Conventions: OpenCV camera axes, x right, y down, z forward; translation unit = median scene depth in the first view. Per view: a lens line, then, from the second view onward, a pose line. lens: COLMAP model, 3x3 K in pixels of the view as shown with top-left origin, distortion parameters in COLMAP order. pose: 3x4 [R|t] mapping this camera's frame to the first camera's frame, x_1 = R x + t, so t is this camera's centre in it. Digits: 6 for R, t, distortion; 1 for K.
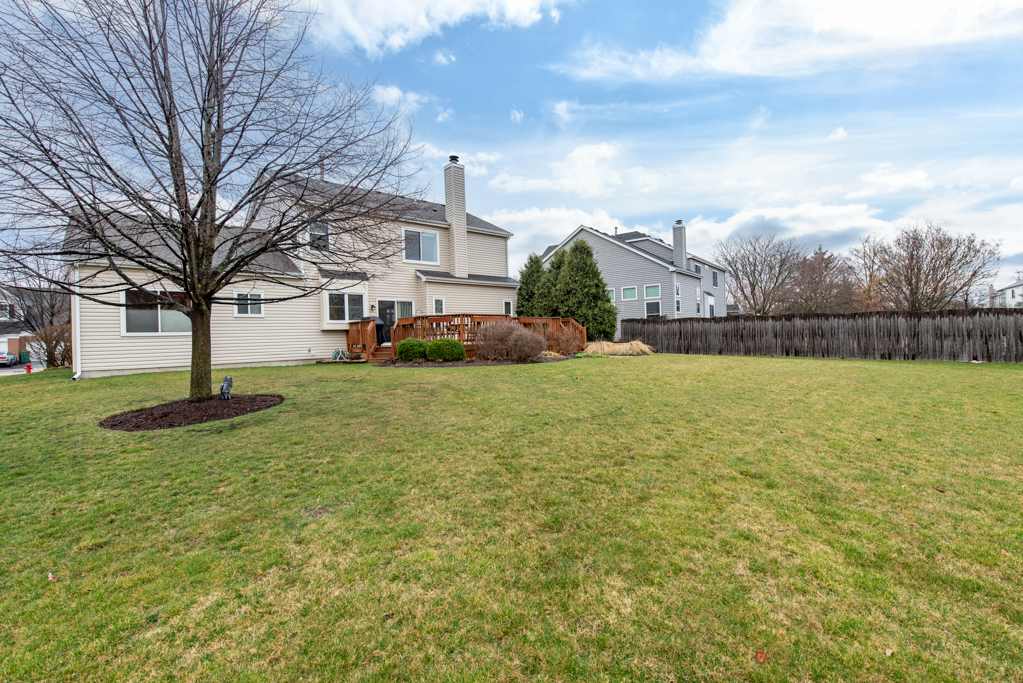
lens RADIAL K [[465.0, 0, 511.5], [0, 465.0, 341.5], [0, 0, 1]] dist [-0.001367, -0.001030]
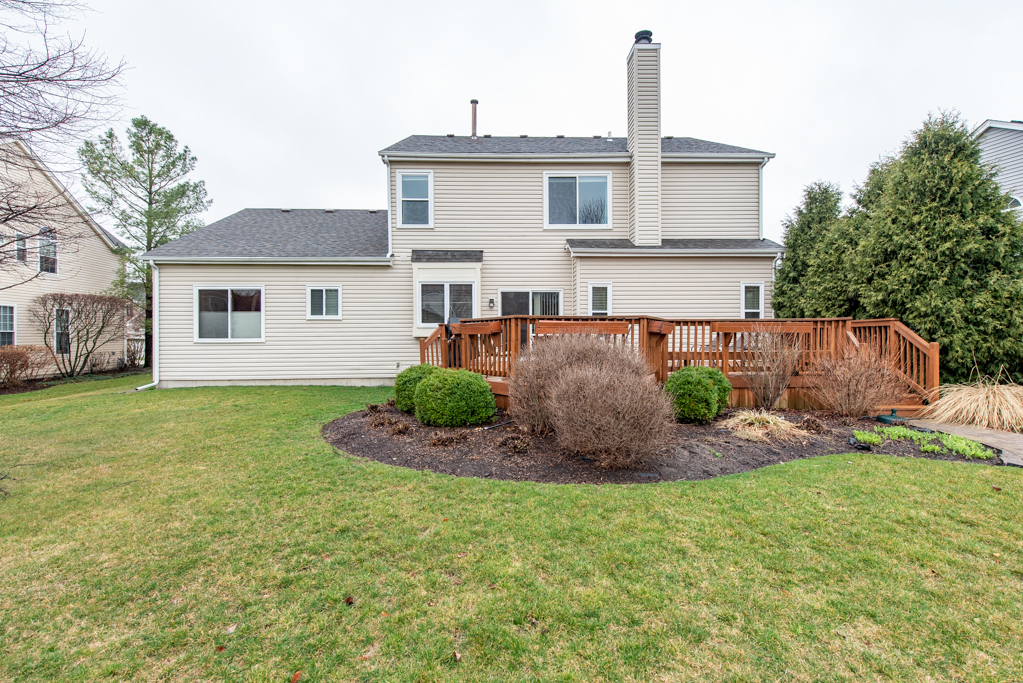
lens RADIAL K [[465.0, 0, 511.5], [0, 465.0, 341.5], [0, 0, 1]] dist [-0.001367, -0.001030]
pose [[0.769451, 0.033530, -0.637825, 0.129866], [-0.023622, 0.999432, 0.024042, -0.032792], [0.638268, -0.003433, 0.769806, 0.473483]]
